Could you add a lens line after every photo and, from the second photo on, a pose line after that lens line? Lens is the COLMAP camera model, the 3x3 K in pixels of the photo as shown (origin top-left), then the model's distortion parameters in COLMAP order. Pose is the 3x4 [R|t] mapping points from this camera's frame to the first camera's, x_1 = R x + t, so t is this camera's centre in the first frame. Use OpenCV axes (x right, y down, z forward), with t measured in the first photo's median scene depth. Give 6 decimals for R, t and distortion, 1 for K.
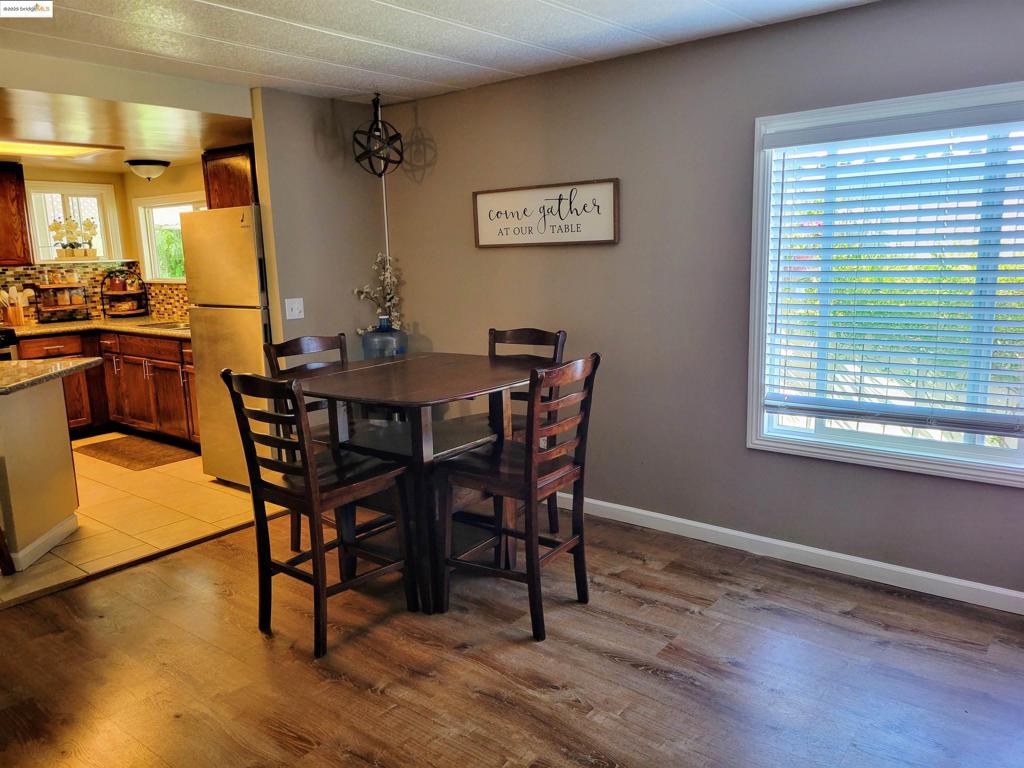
lens RADIAL K [[776.8, 0, 505.0], [0, 776.8, 382.2], [0, 0, 1]] dist [0.057149, -0.043347]
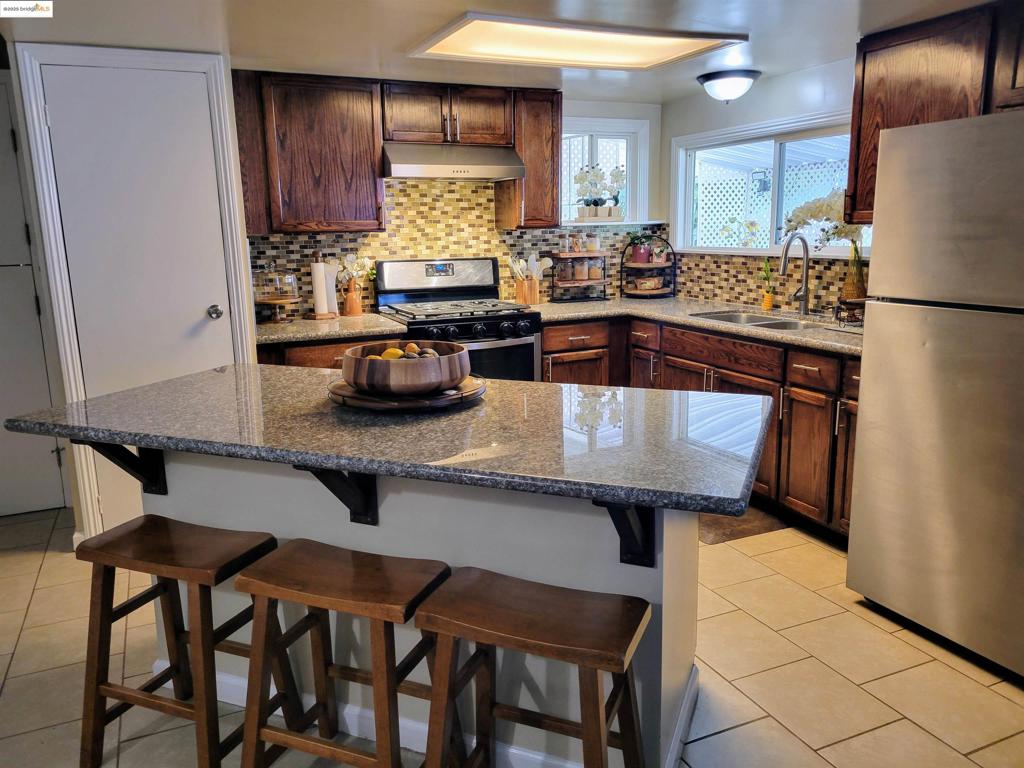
lens RADIAL K [[776.8, 0, 505.0], [0, 776.8, 382.2], [0, 0, 1]] dist [0.057149, -0.043347]
pose [[0.894156, 0.101605, -0.436075, -0.279087], [-0.083592, 0.994671, 0.060354, -0.037043], [0.439883, -0.017513, 0.897884, 0.273830]]
